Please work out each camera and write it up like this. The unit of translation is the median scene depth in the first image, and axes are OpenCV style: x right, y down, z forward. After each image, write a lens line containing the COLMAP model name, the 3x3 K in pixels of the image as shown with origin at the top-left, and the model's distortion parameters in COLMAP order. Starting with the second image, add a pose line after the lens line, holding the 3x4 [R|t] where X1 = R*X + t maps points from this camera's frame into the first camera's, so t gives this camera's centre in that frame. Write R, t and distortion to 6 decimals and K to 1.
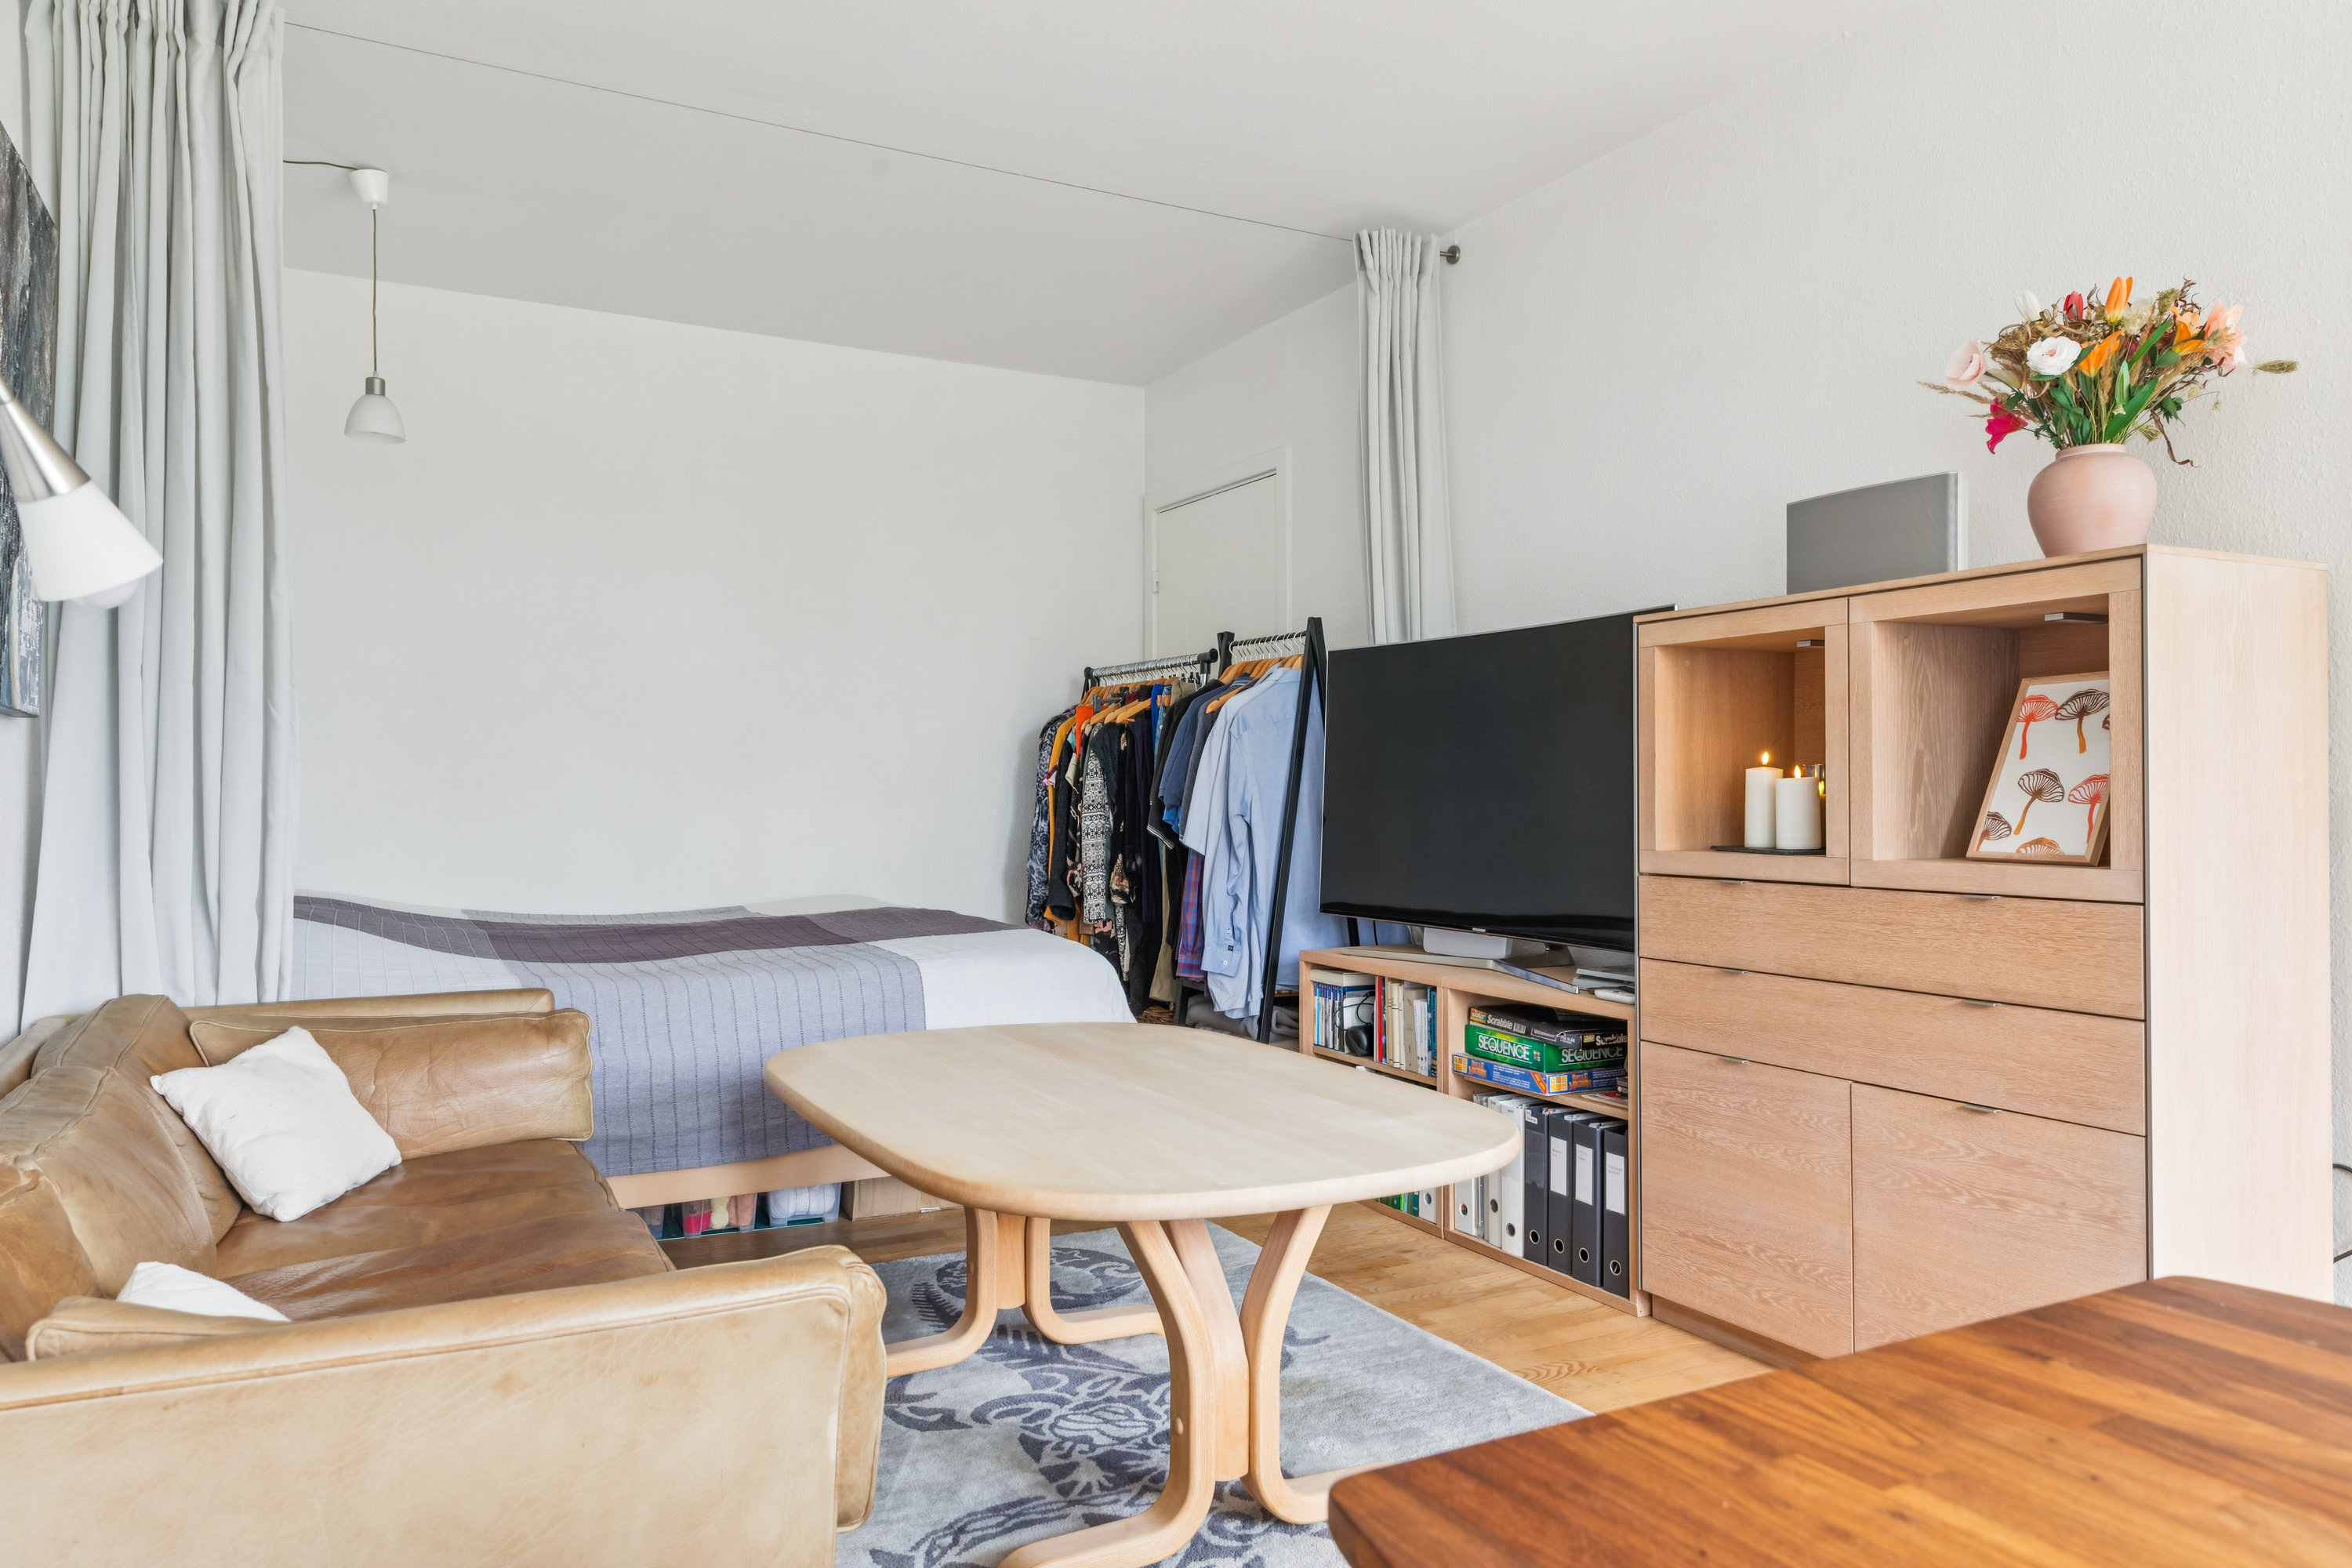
lens RADIAL K [[1585.8, 0, 1166.8], [0, 1585.8, 781.3], [0, 0, 1]] dist [0.016438, -0.004368]
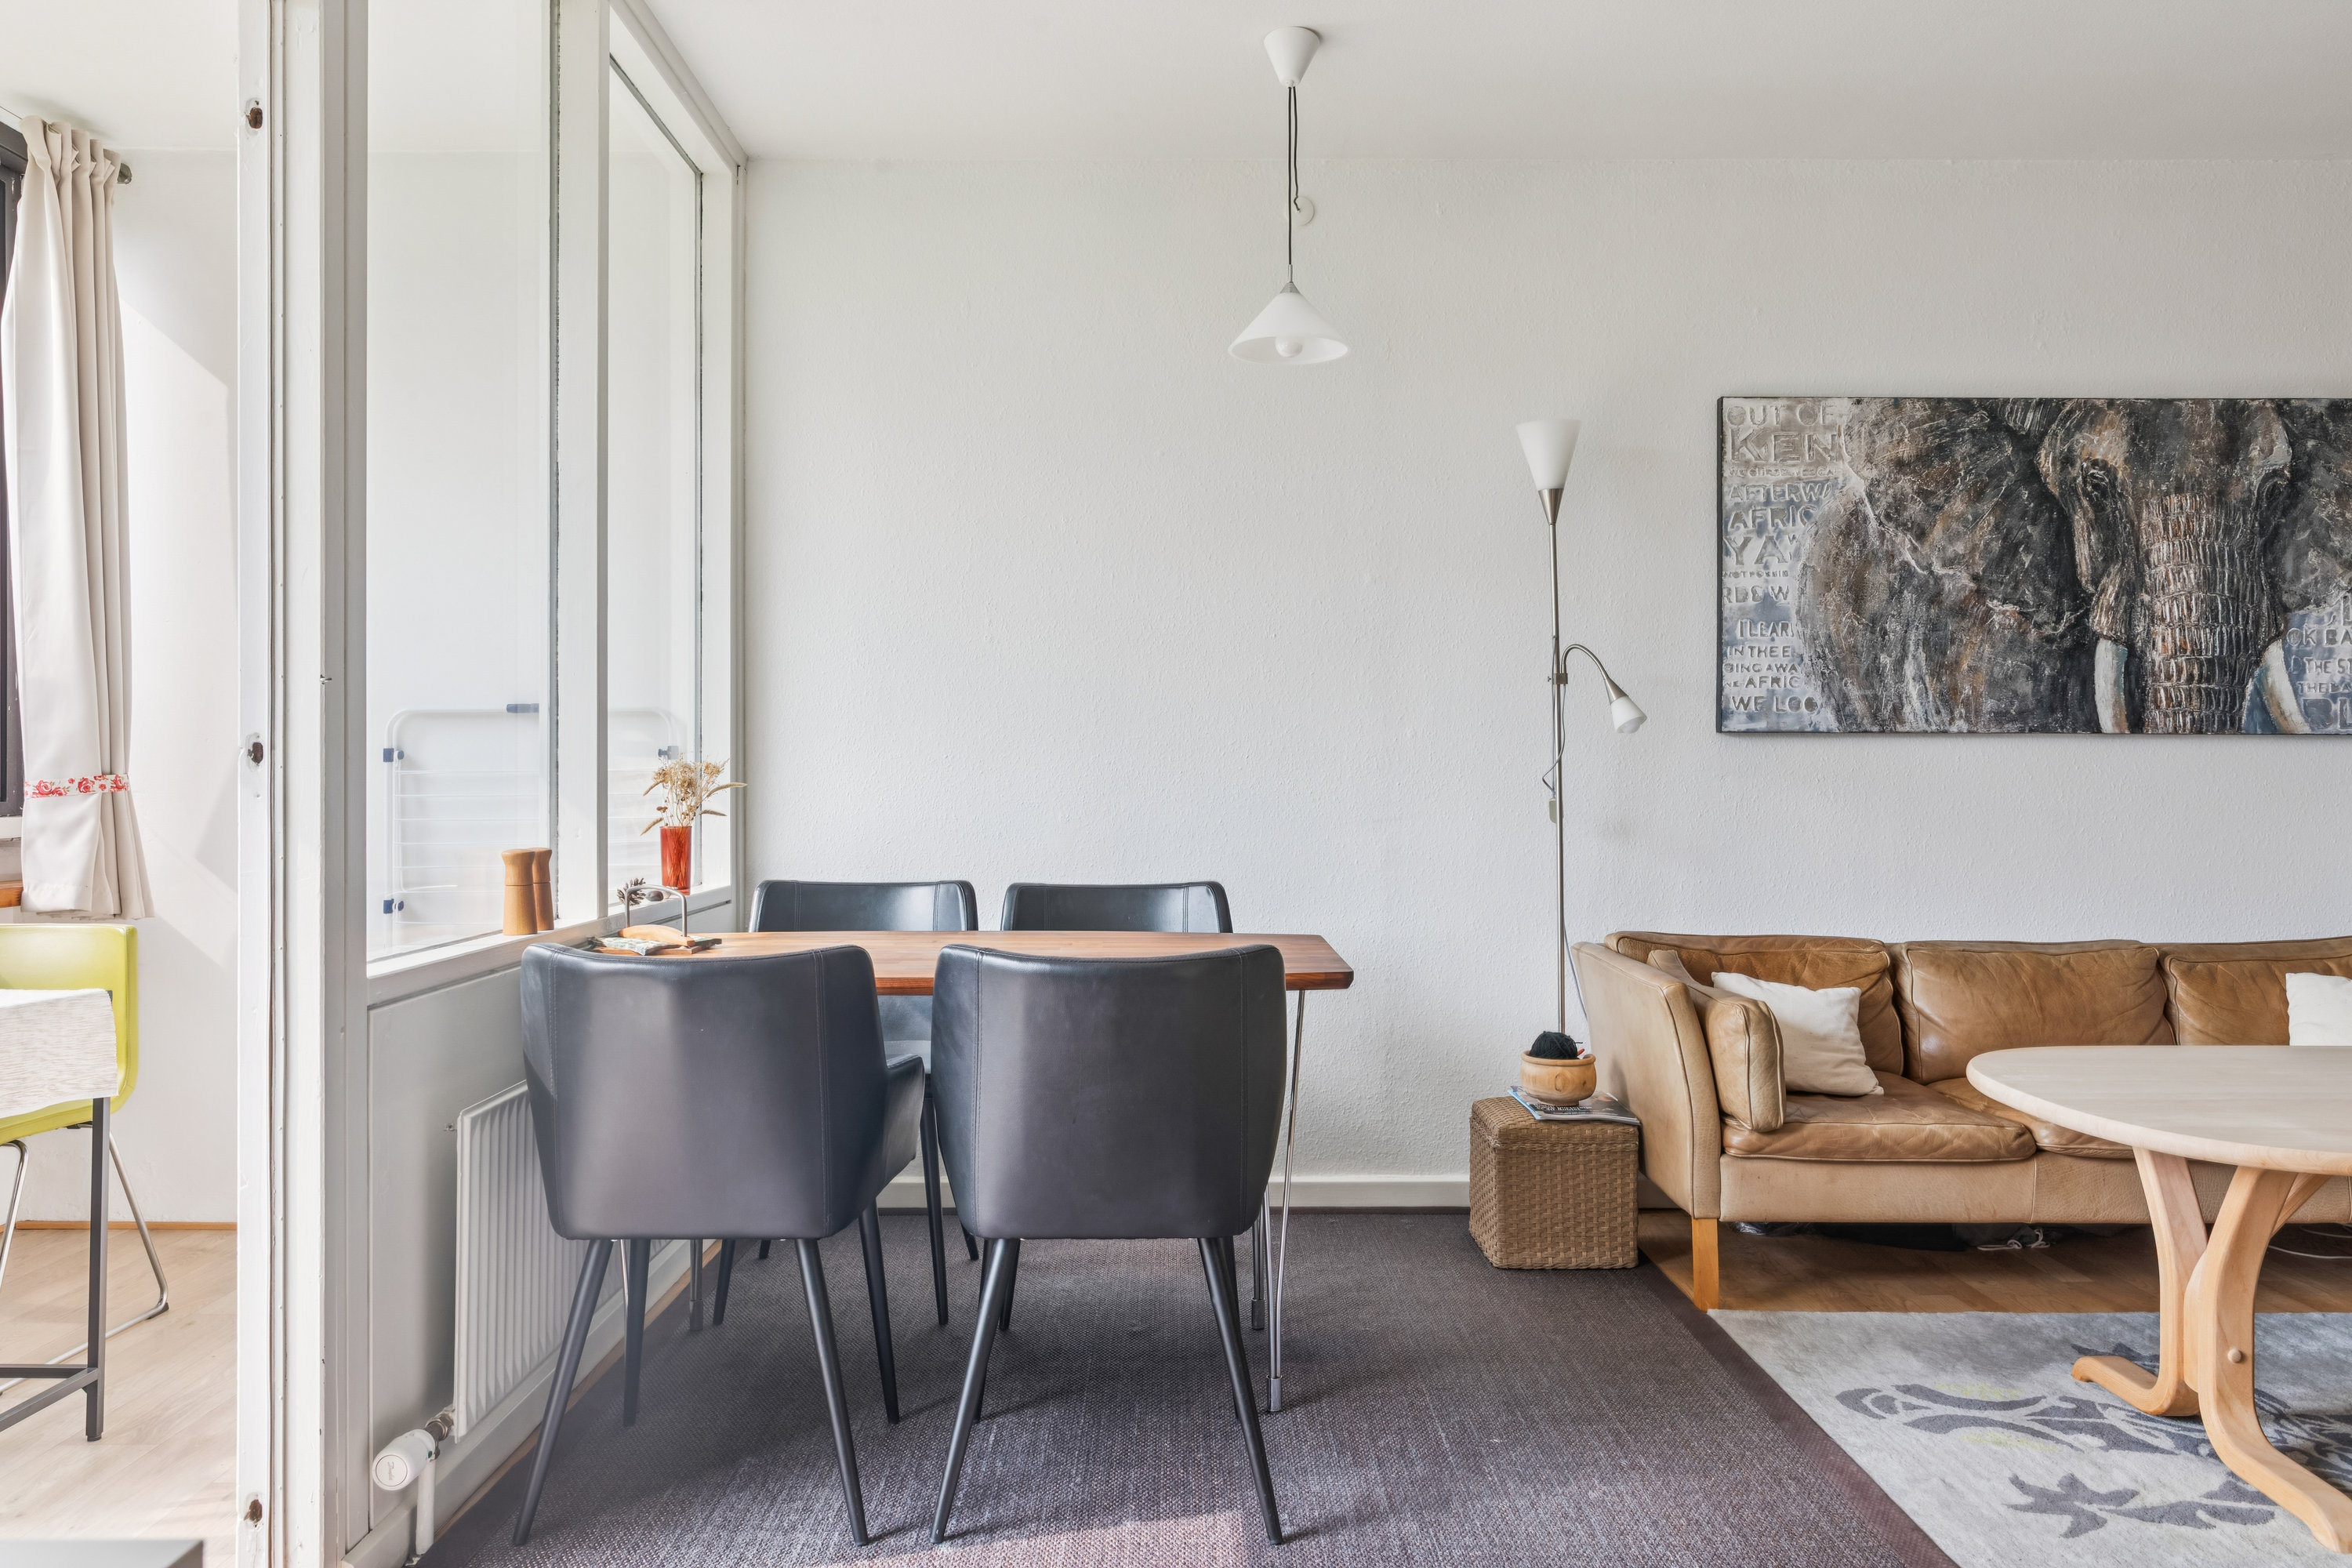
lens RADIAL K [[1809.3, 0, 1175.3], [0, 1809.3, 785.0], [0, 0, 1]] dist [0.007380, 0.001948]
pose [[-0.474482, 0.001695, -0.880264, 1.253676], [0.005653, 0.999983, -0.001122, 0.001521], [0.880247, -0.005509, -0.474484, 0.798448]]
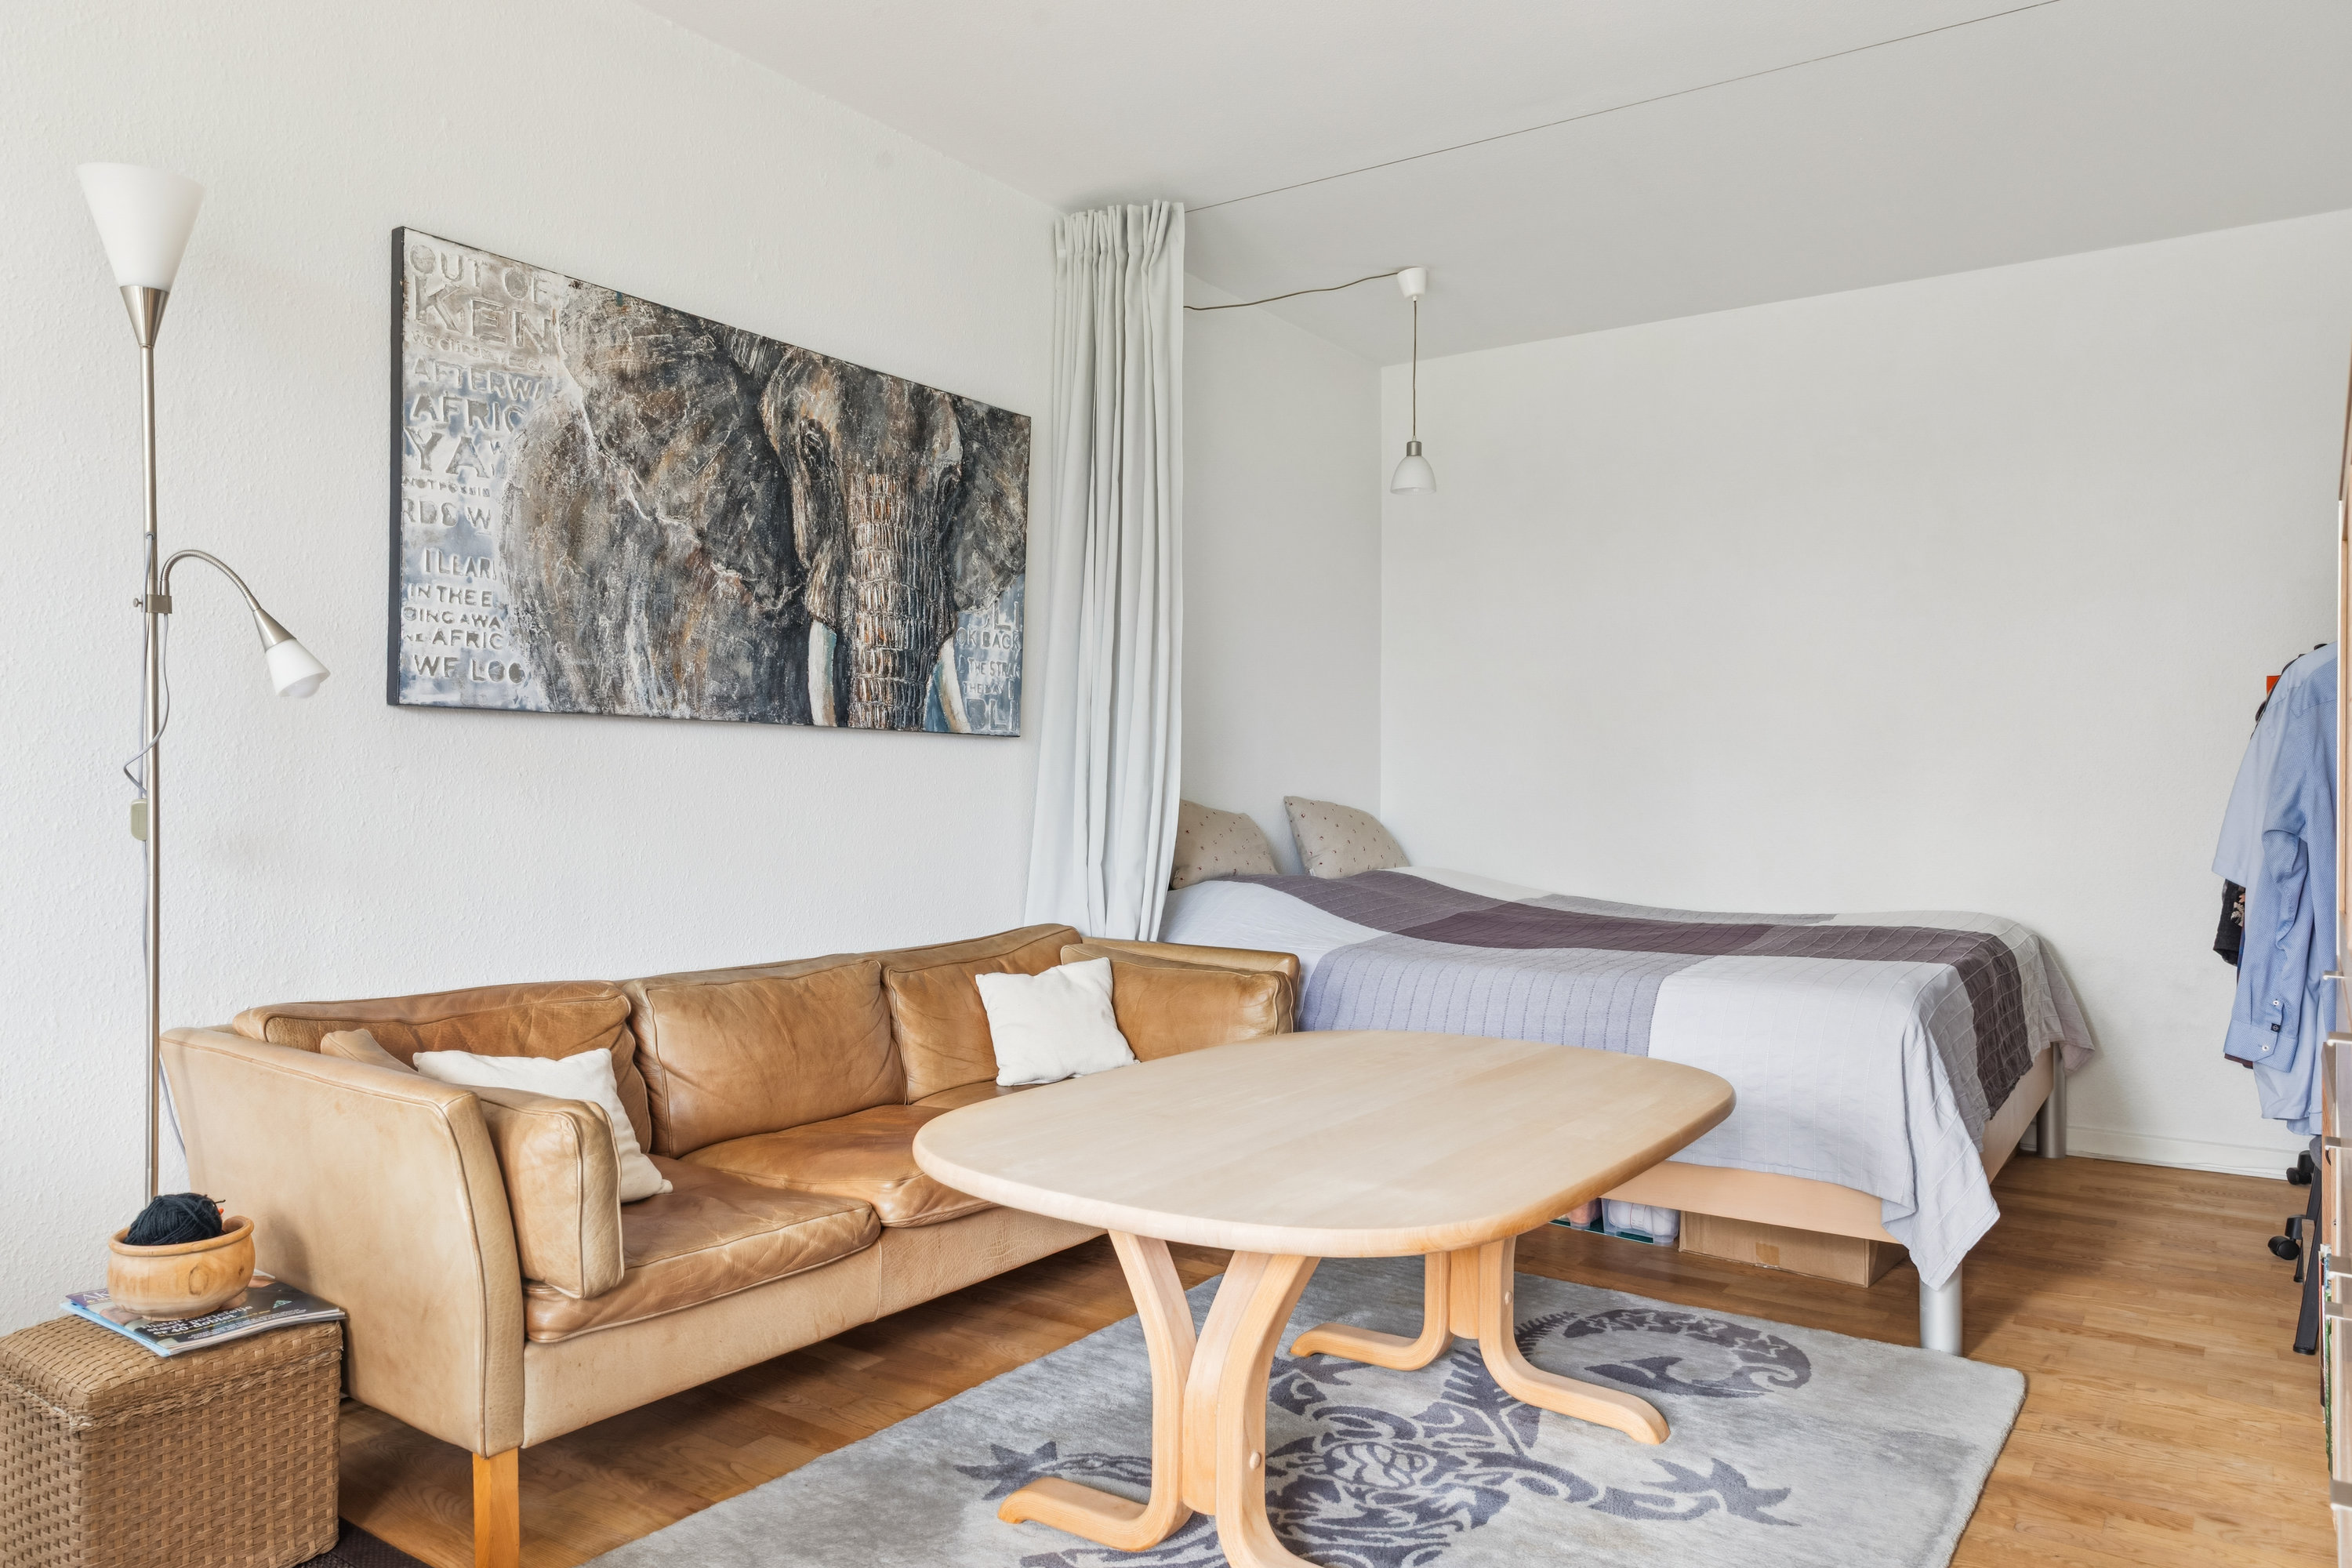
lens RADIAL K [[1585.8, 0, 1183.8], [0, 1585.8, 783.0], [0, 0, 1]] dist [0.016438, -0.004368]
pose [[0.445466, 0.001468, -0.895298, 0.709334], [-0.001715, 0.999998, 0.000787, 0.002859], [0.895297, 0.001185, 0.445468, 0.455748]]
